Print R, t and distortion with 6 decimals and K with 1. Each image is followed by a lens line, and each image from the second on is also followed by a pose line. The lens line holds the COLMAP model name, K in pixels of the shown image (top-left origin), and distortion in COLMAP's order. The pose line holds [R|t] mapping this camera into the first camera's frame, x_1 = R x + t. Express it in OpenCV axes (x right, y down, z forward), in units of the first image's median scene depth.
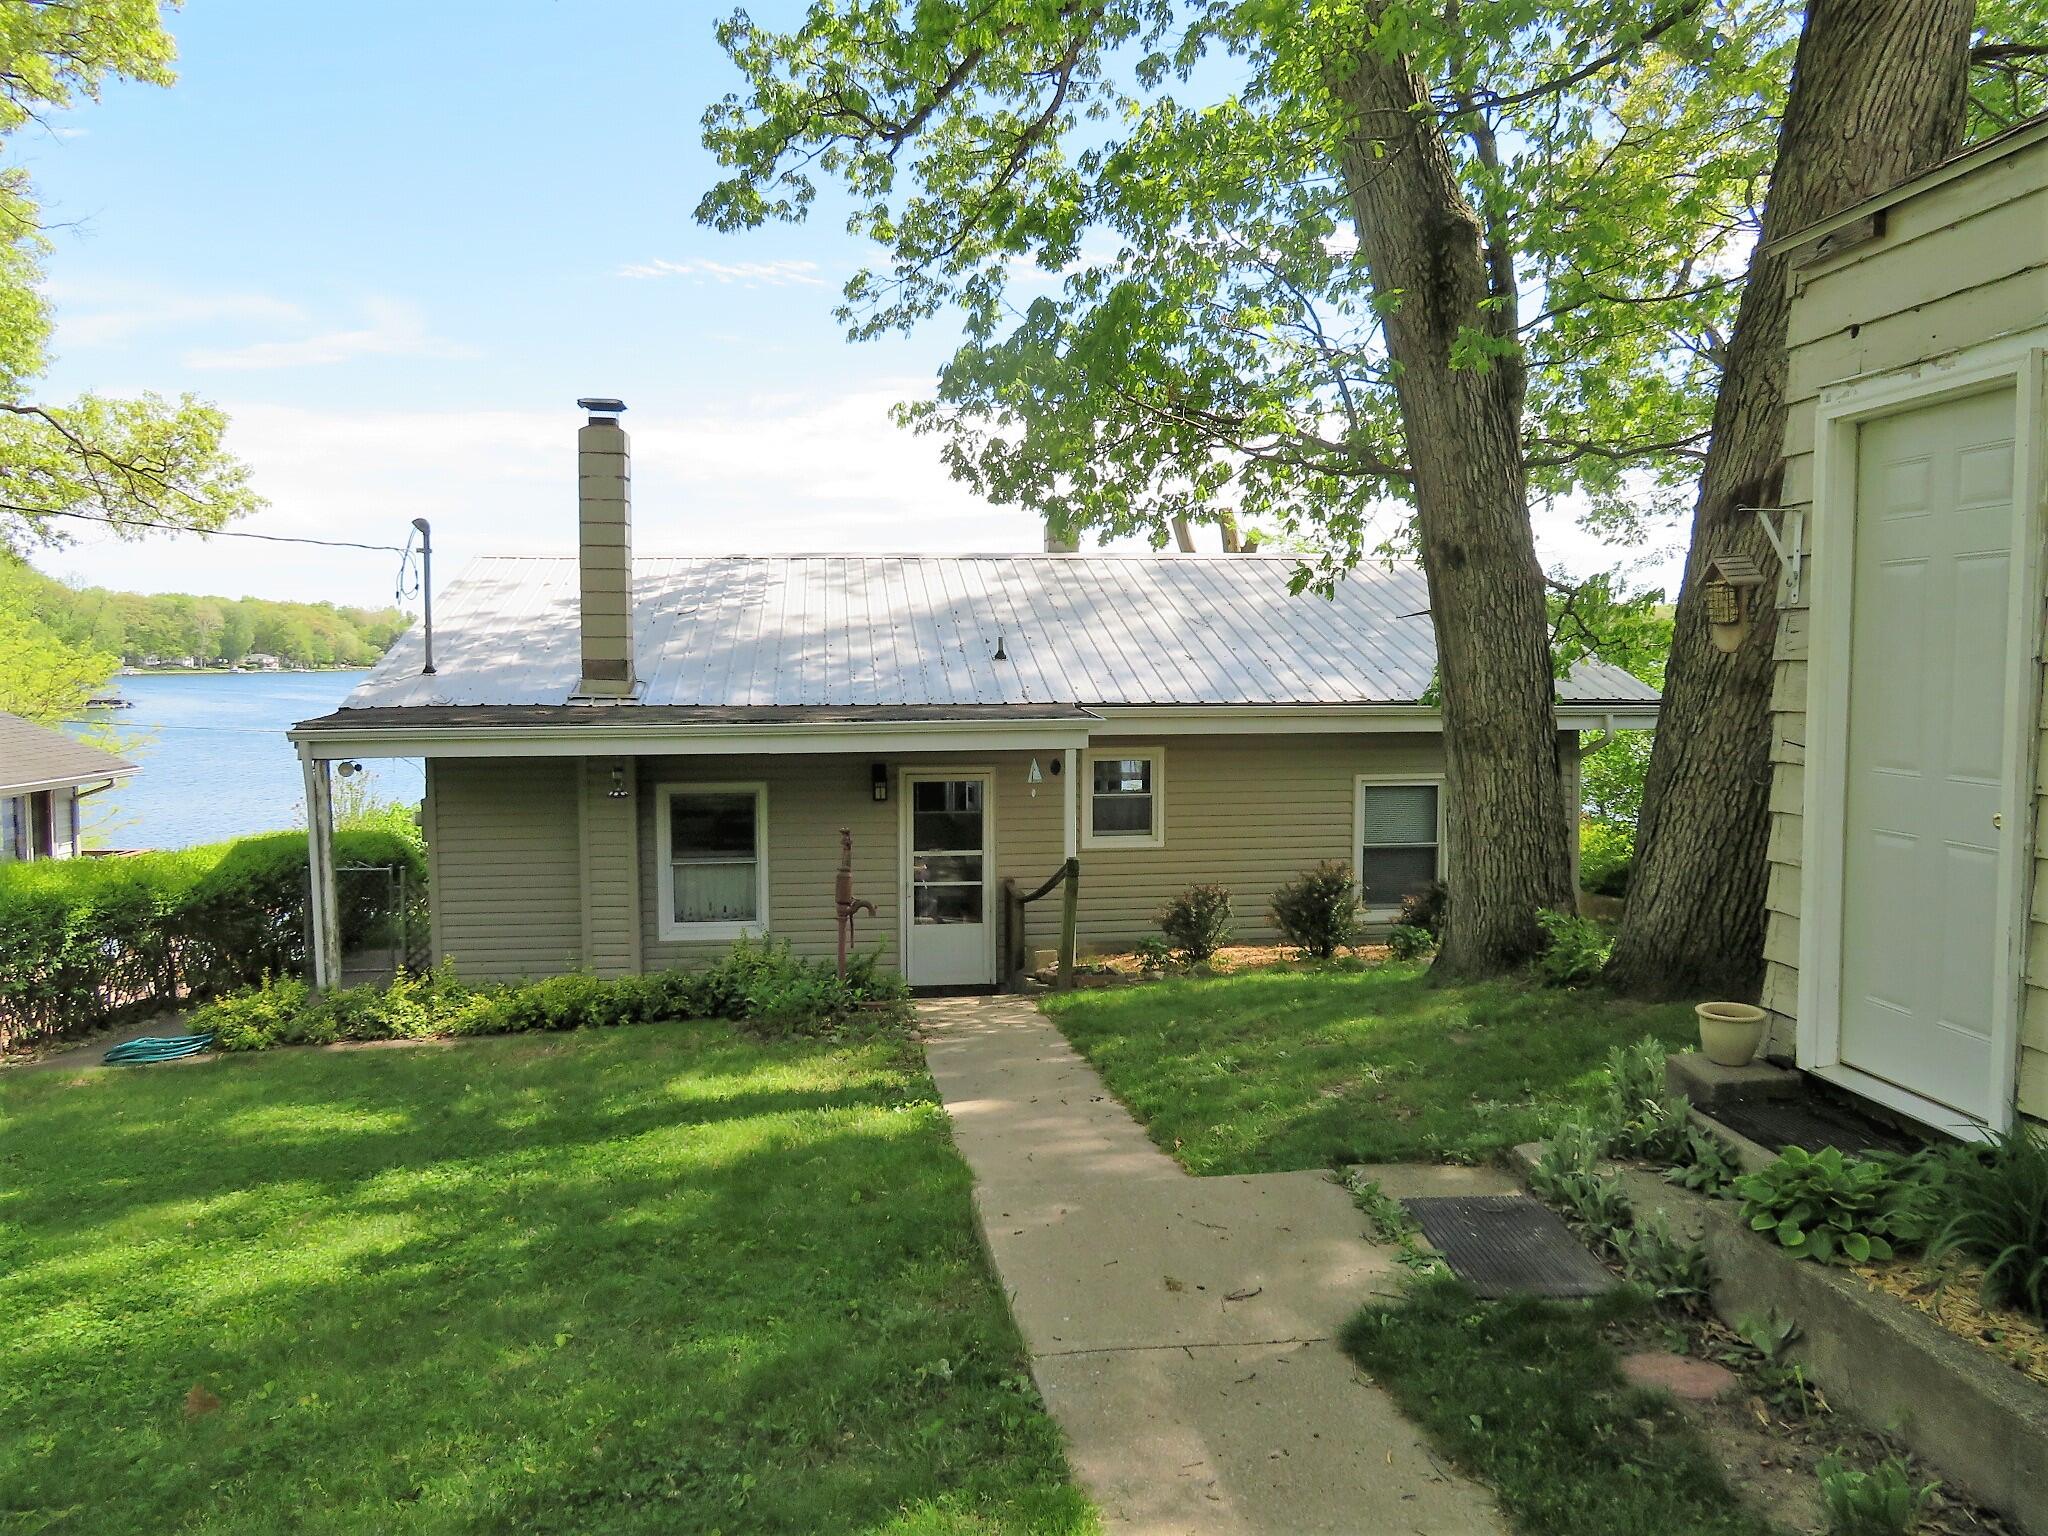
lens RADIAL K [[1480.0, 0, 1024.0], [0, 1480.0, 743.7], [0, 0, 1]] dist [-0.004943, 0.003735]
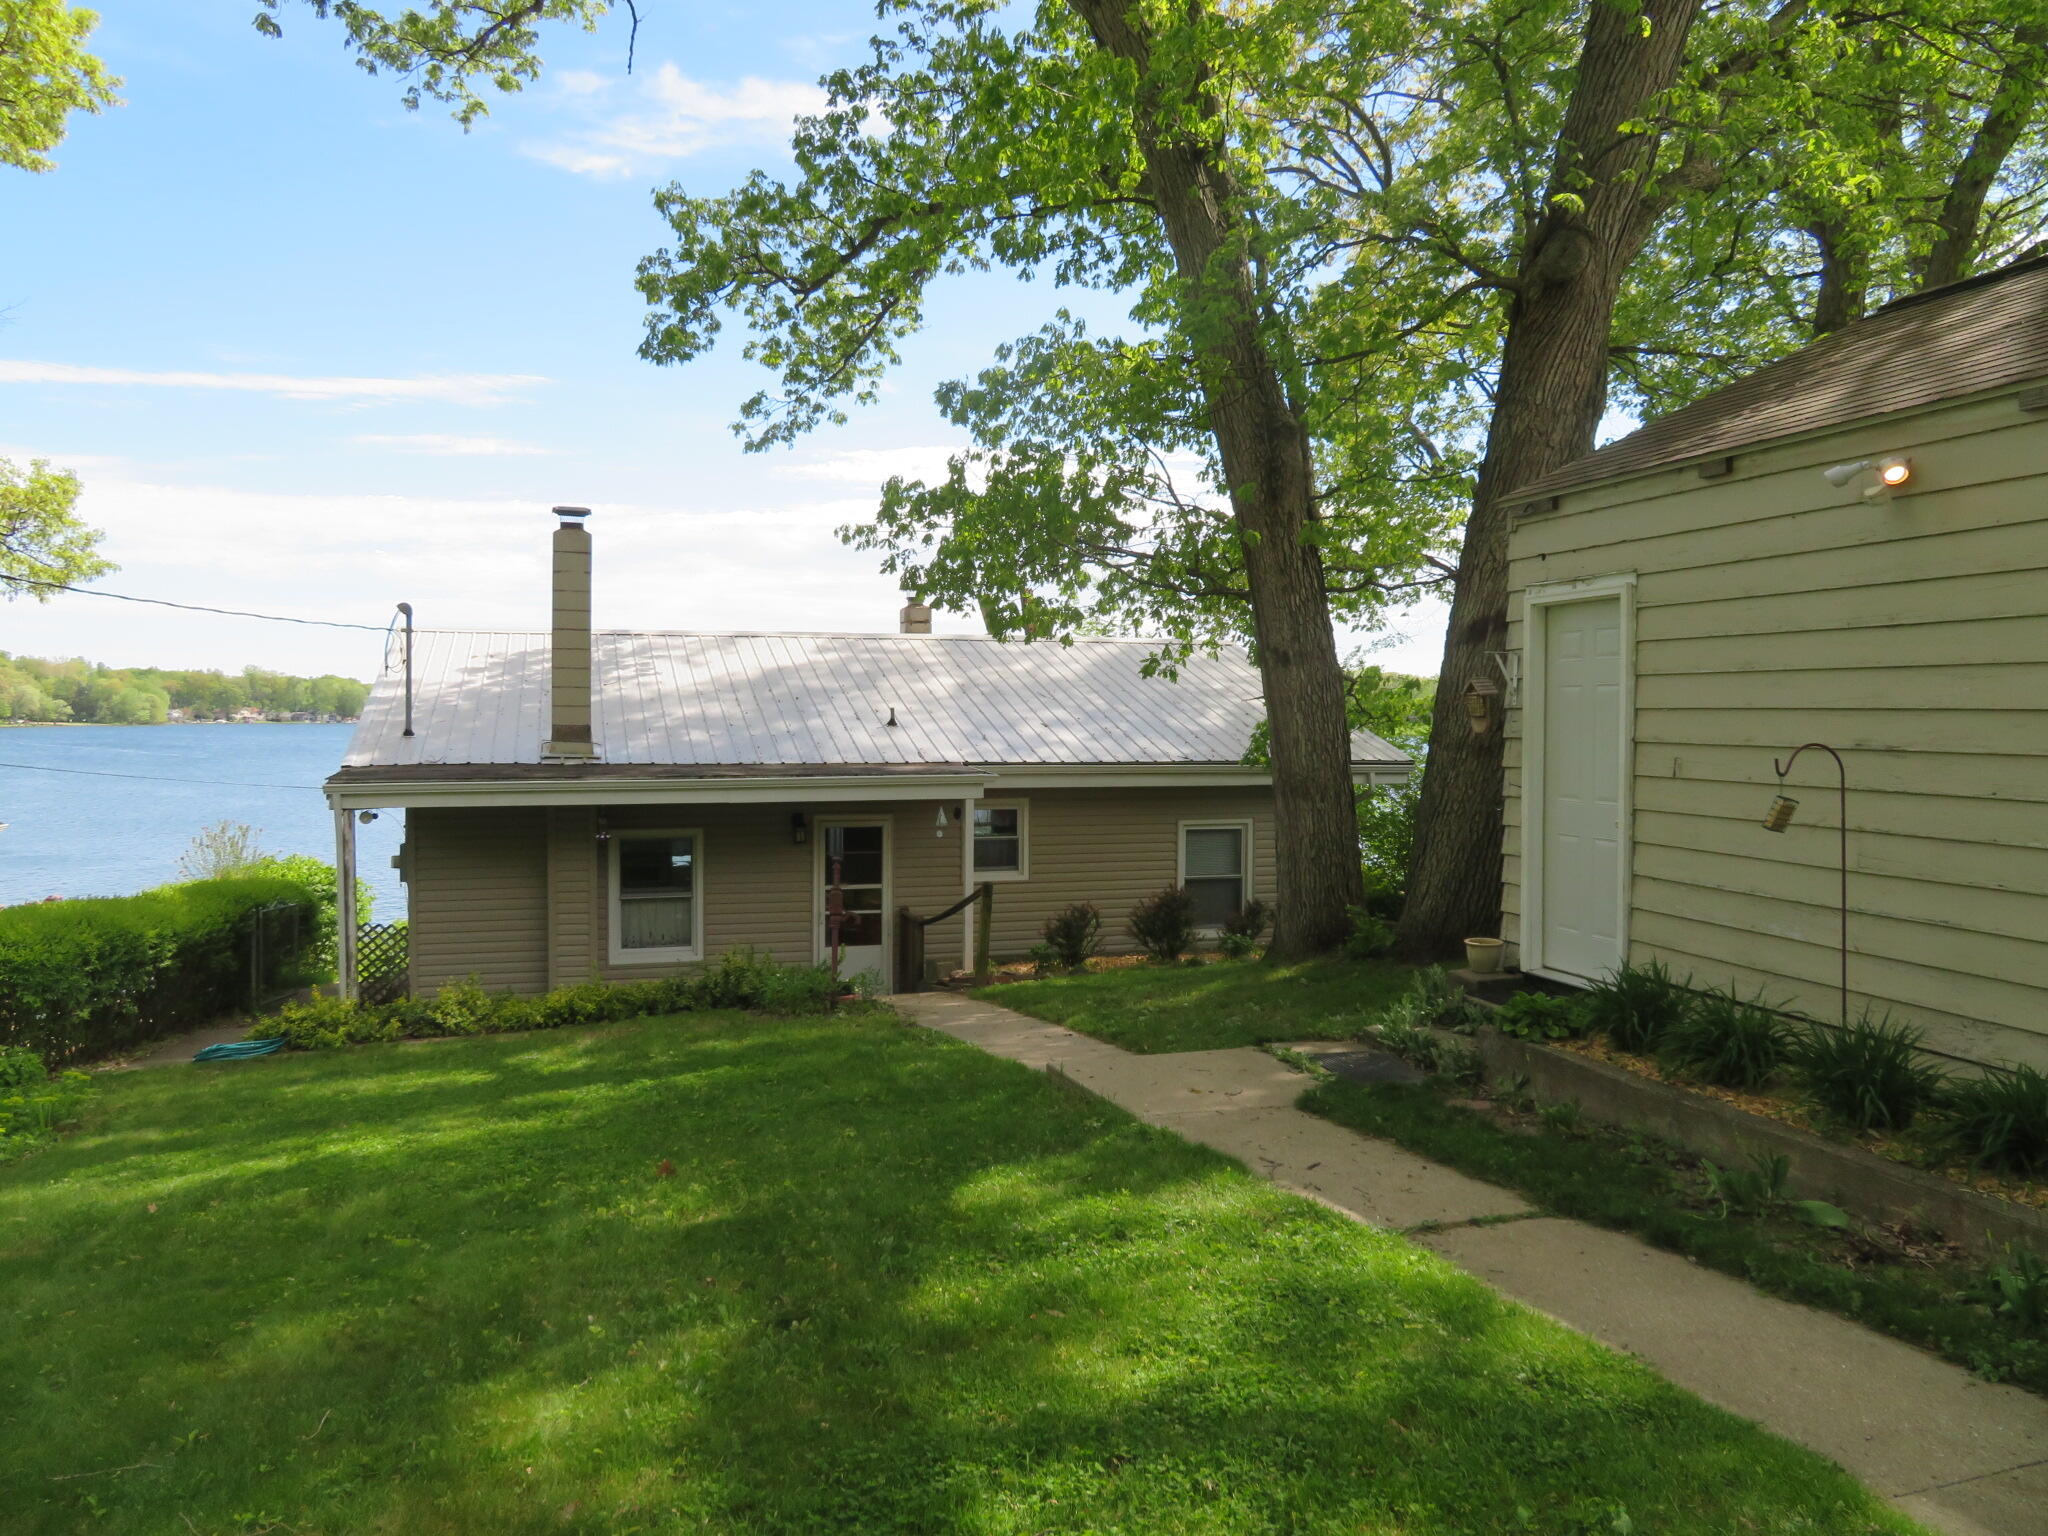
lens RADIAL K [[1480.0, 0, 1024.0], [0, 1480.0, 743.7], [0, 0, 1]] dist [-0.004943, 0.003735]
pose [[0.985558, 0.003435, 0.169306, -0.134464], [0.003411, 0.999189, -0.040131, 0.007219], [-0.169306, 0.040129, 0.984746, -0.241651]]
